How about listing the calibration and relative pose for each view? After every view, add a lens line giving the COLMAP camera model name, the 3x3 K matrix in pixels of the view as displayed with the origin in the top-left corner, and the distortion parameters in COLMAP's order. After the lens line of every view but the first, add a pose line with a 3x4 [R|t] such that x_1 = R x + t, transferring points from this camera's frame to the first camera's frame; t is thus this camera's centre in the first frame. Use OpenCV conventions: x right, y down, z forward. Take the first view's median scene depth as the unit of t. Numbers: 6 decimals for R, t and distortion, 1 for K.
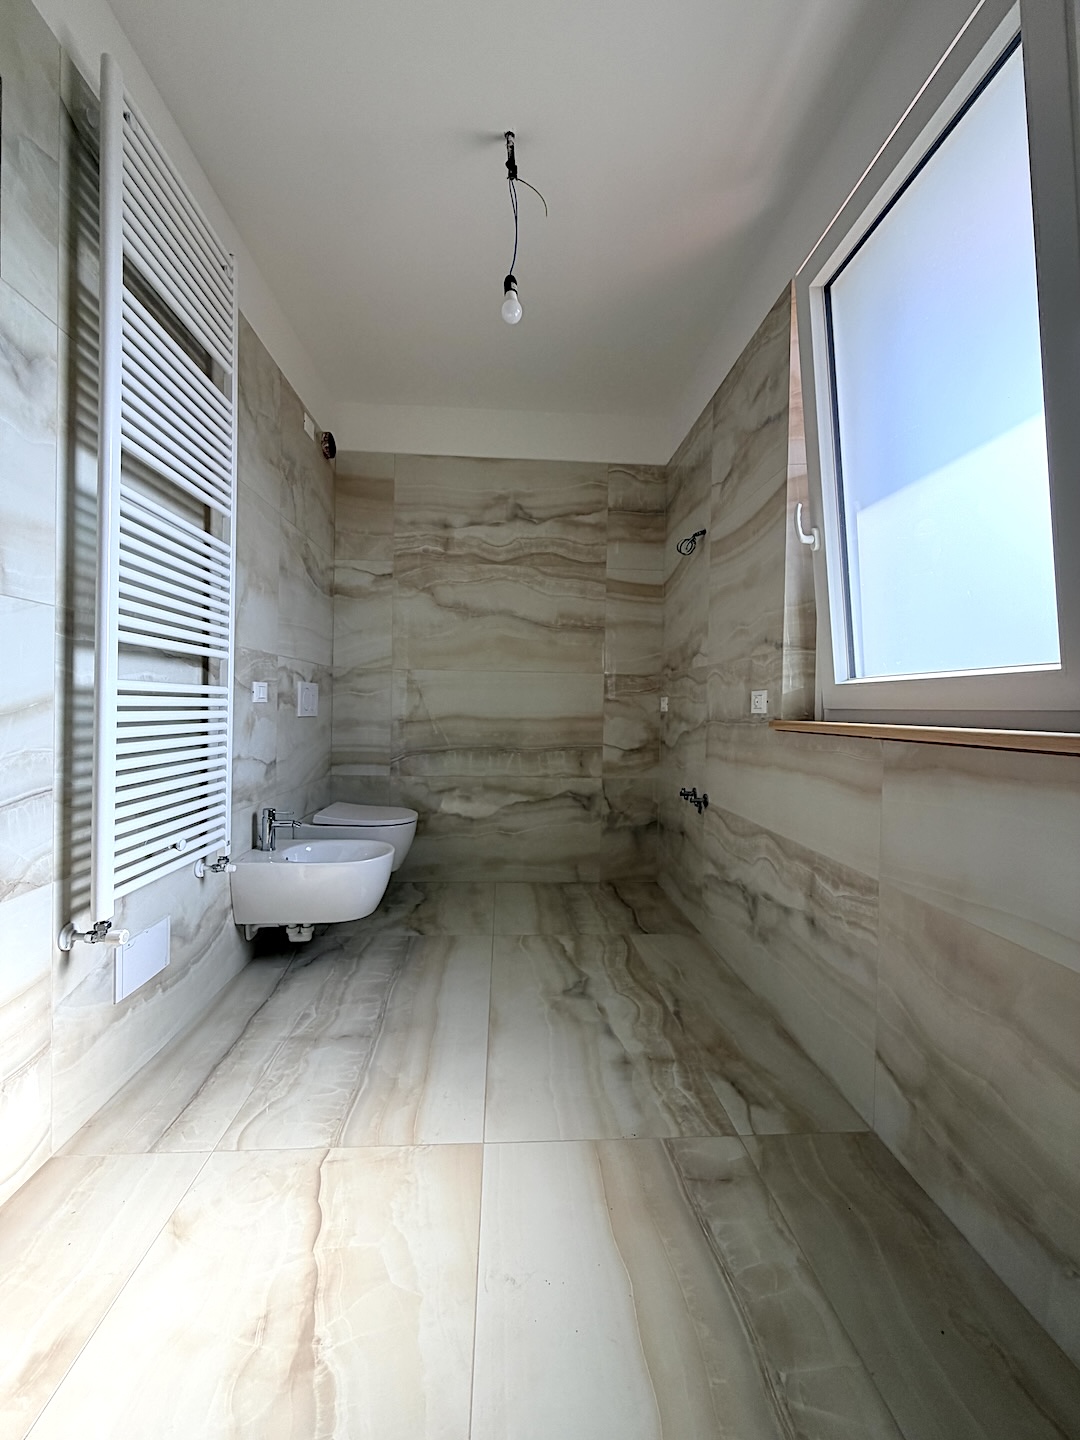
lens RADIAL K [[573.3, 0, 541.3], [0, 573.3, 713.6], [0, 0, 1]] dist [0.000917, -0.000016]
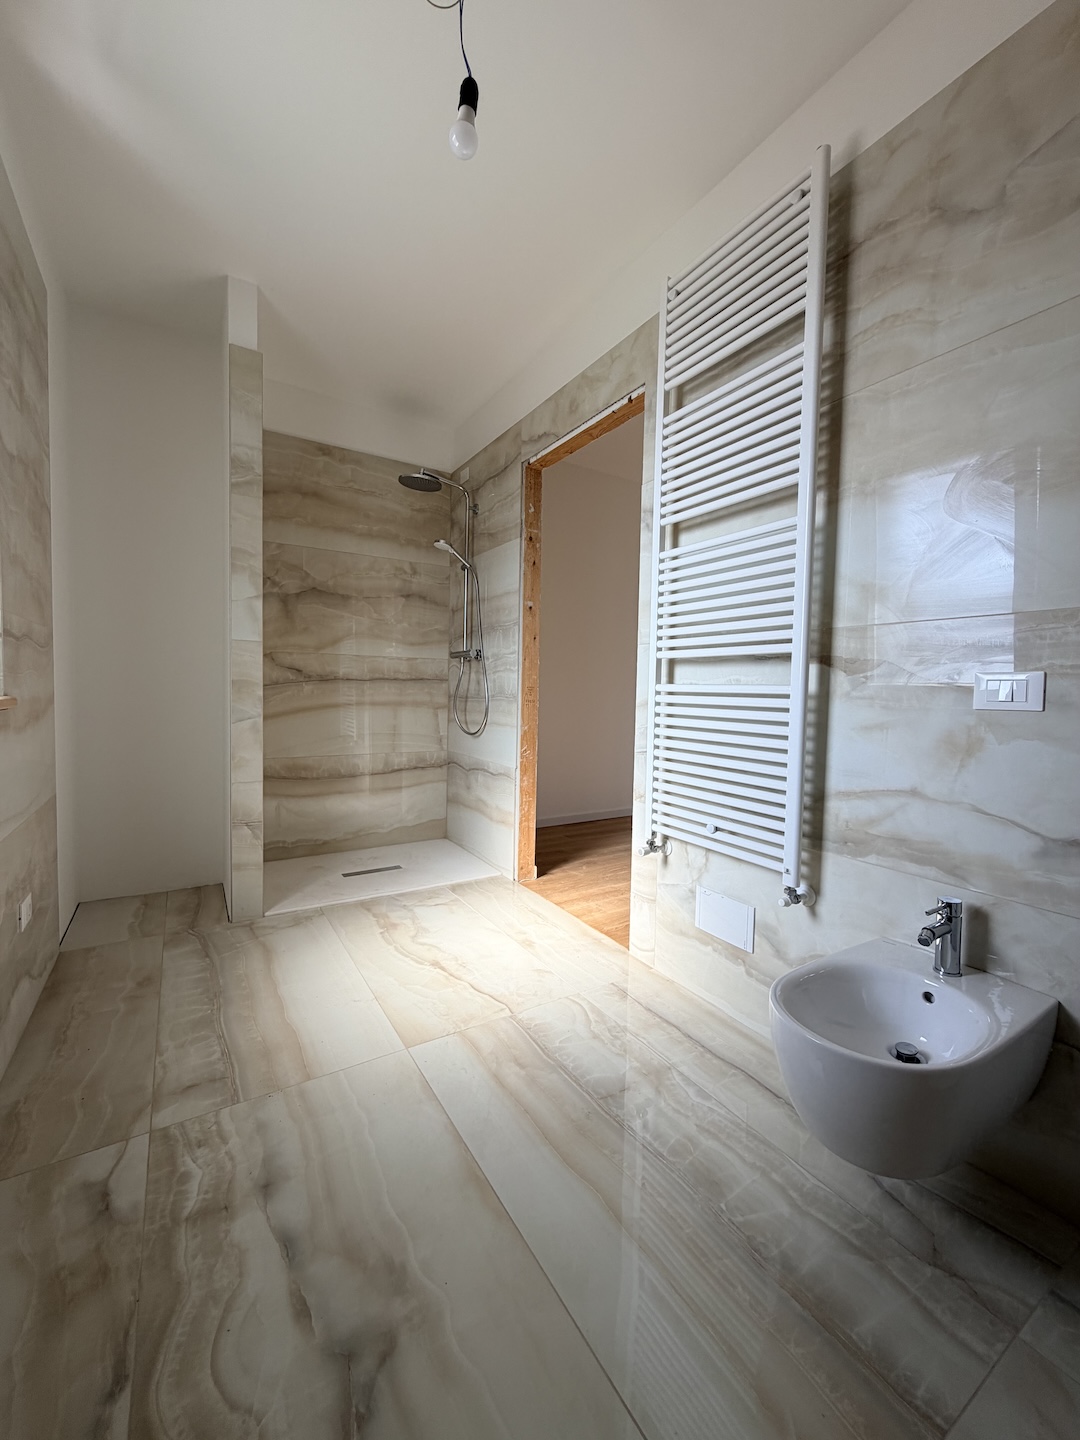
lens RADIAL K [[573.3, 0, 541.3], [0, 573.3, 713.6], [0, 0, 1]] dist [0.000917, -0.000016]
pose [[-0.879885, -0.015561, -0.474932, 0.200729], [-0.042041, 0.998094, 0.045186, -0.031884], [0.473324, 0.059725, -0.878862, 1.814205]]
